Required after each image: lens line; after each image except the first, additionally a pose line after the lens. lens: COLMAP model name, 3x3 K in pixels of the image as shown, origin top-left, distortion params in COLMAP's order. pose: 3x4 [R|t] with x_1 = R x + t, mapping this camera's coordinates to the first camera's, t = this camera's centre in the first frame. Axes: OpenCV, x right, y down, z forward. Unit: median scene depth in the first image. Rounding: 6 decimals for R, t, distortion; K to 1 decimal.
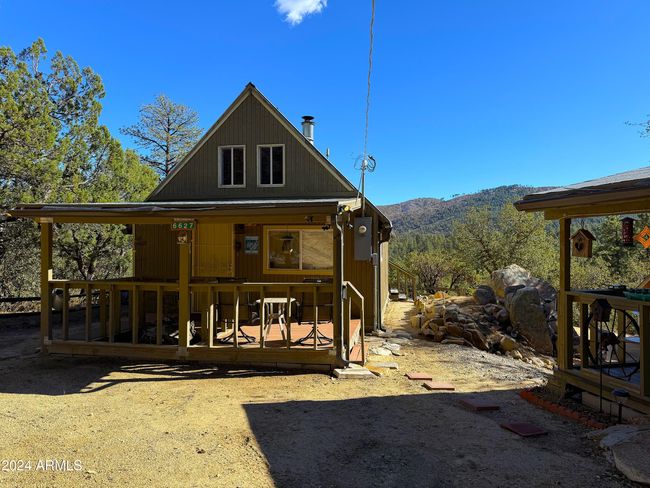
lens RADIAL K [[457.9, 0, 325.0], [0, 457.9, 244.0], [0, 0, 1]] dist [0.000411, -0.002277]
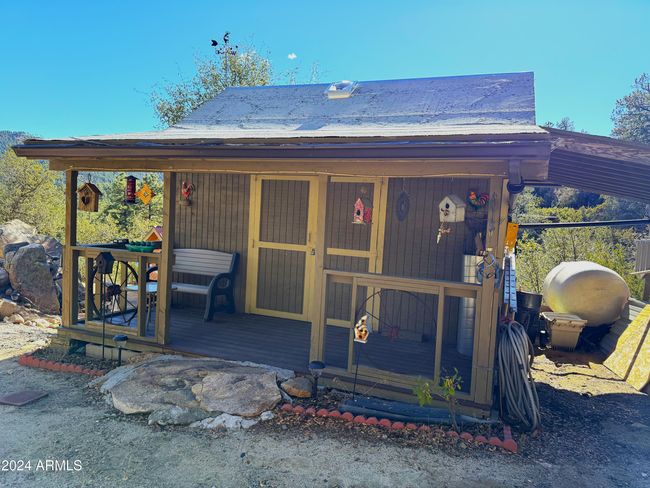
lens RADIAL K [[457.9, 0, 325.0], [0, 457.9, 244.0], [0, 0, 1]] dist [0.000411, -0.002277]
pose [[0.558681, -0.025506, 0.828990, 0.021701], [-0.050266, 0.996648, 0.064540, 0.009143], [-0.827858, -0.077728, 0.555527, 0.016532]]
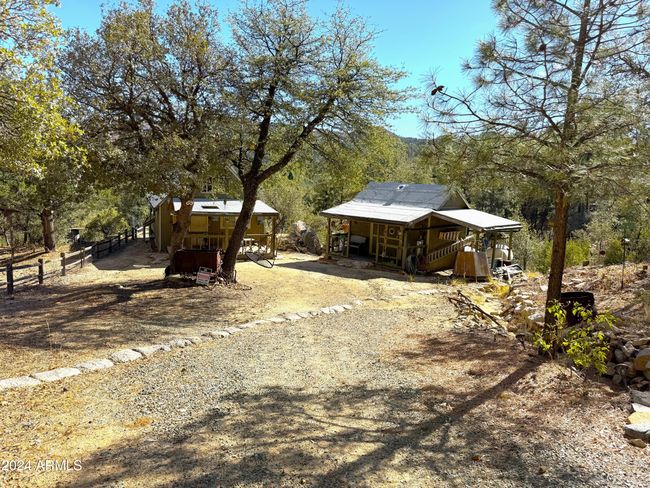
lens RADIAL K [[457.9, 0, 325.0], [0, 457.9, 244.0], [0, 0, 1]] dist [0.000411, -0.002277]
pose [[0.840591, -0.046671, 0.539656, -1.810797], [-0.039157, 0.988439, 0.146475, -0.434664], [-0.540253, -0.144257, 0.829046, -2.529524]]
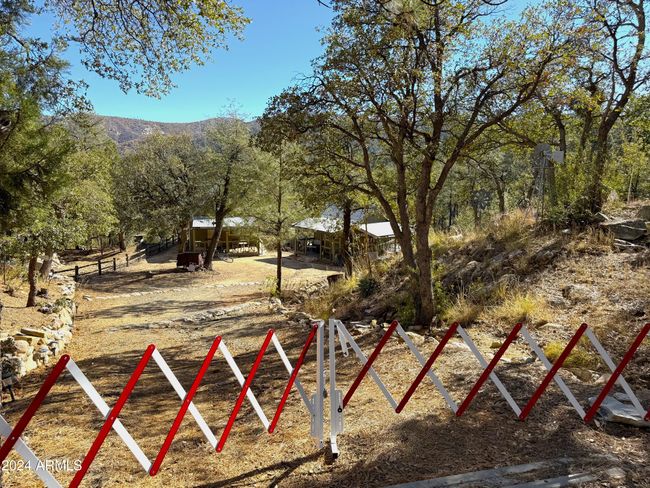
lens RADIAL K [[457.9, 0, 325.0], [0, 457.9, 244.0], [0, 0, 1]] dist [0.000411, -0.002277]
pose [[0.911092, -0.062067, 0.407503, -1.701930], [-0.008606, 0.985519, 0.169347, -0.921984], [-0.412113, -0.157797, 0.897365, -4.927898]]
